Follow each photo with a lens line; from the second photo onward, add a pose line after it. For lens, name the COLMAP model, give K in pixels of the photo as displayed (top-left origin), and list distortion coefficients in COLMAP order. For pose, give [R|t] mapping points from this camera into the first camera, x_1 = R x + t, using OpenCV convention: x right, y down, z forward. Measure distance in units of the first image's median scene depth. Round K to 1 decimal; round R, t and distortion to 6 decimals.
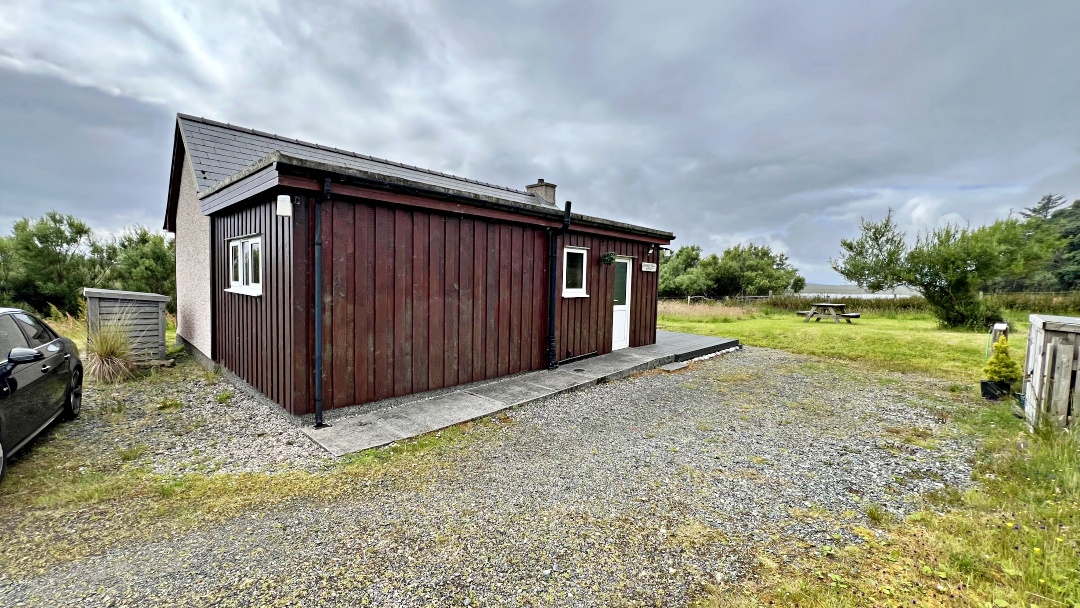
lens RADIAL K [[431.8, 0, 534.3], [0, 431.8, 306.0], [0, 0, 1]] dist [-0.002560, 0.000635]
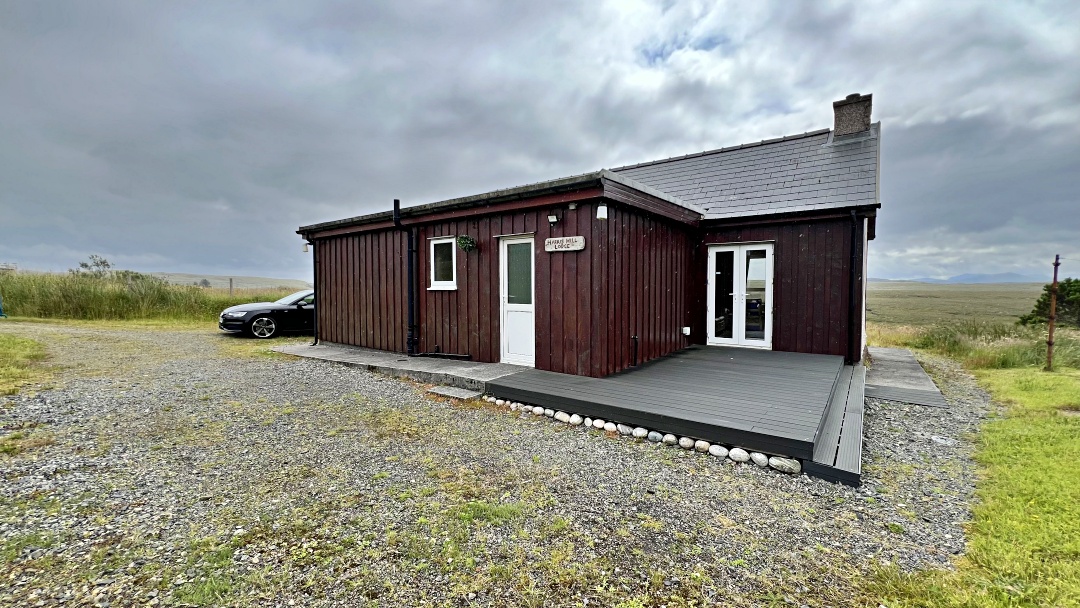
lens RADIAL K [[431.8, 0, 536.7], [0, 431.8, 305.6], [0, 0, 1]] dist [-0.002560, 0.000635]
pose [[0.111782, 0.024786, -0.993424, 1.059879], [-0.053660, 0.998381, 0.018872, -0.015192], [0.992283, 0.051197, 0.112931, 1.099582]]
